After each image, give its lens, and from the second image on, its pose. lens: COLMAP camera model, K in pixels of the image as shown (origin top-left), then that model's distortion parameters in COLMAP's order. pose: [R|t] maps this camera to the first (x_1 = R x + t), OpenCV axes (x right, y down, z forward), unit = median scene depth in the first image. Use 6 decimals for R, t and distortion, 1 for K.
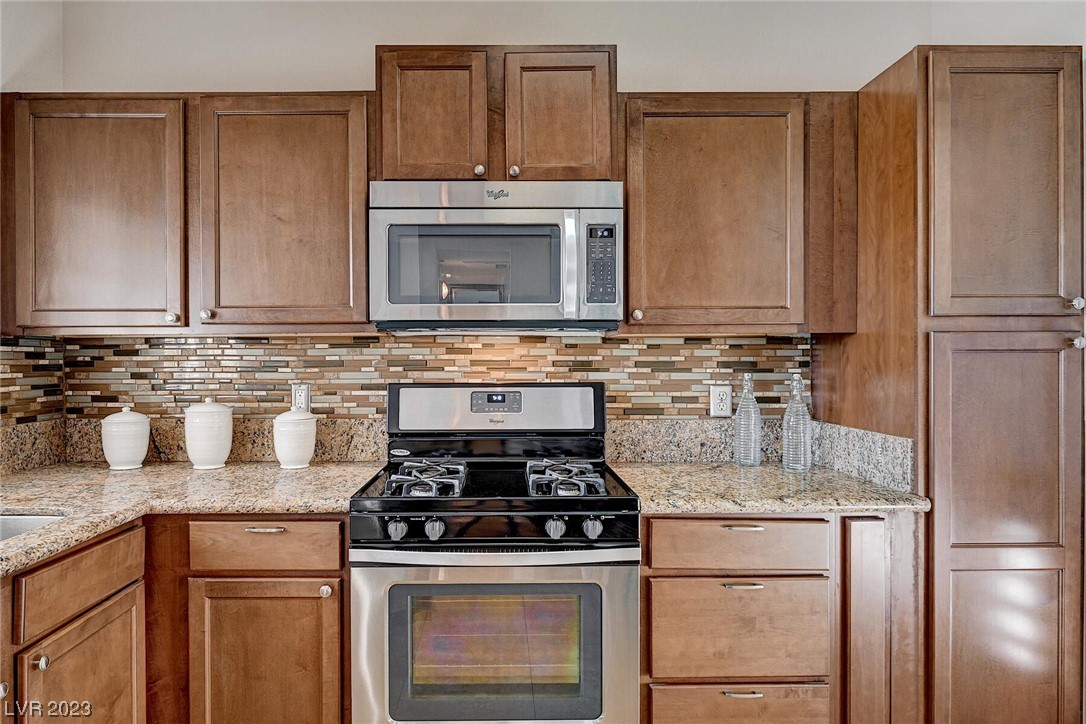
lens RADIAL K [[644.1, 0, 506.4], [0, 644.1, 366.3], [0, 0, 1]] dist [-0.008001, 0.000081]
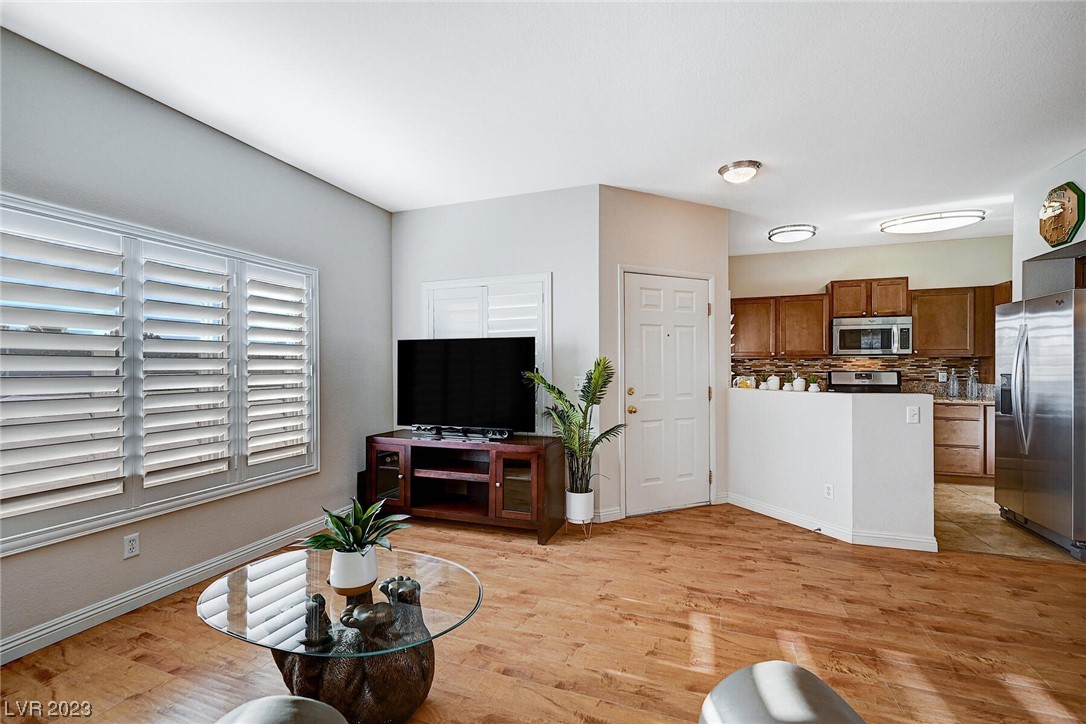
lens RADIAL K [[467.5, 0, 542.5], [0, 467.5, 367.6], [0, 0, 1]] dist [-0.002363, -0.000416]
pose [[0.935152, 0.002128, -0.354241, -0.815815], [-0.002744, 0.999995, -0.001237, 0.017167], [0.354237, 0.002129, 0.935153, -2.163830]]
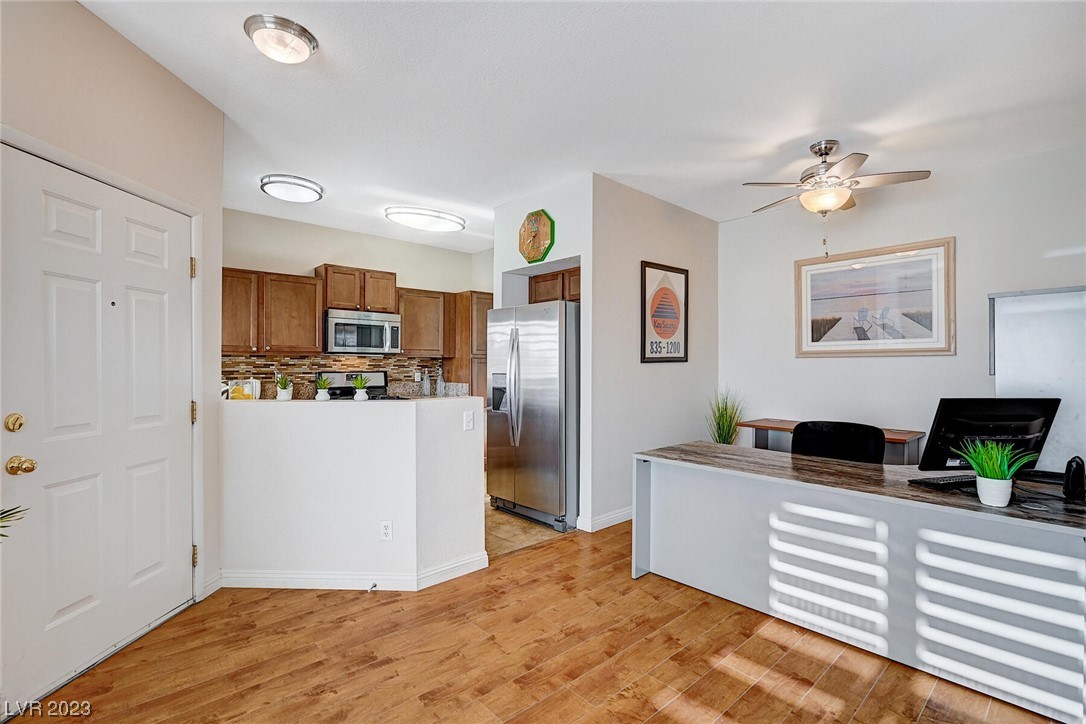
lens RADIAL K [[501.5, 0, 536.5], [0, 501.5, 365.5], [0, 0, 1]] dist [-0.001463, -0.001194]
pose [[0.747885, 0.004591, 0.663812, -1.053139], [-0.000226, 0.999978, -0.006662, 0.014475], [-0.663828, 0.004833, 0.747870, -1.516292]]
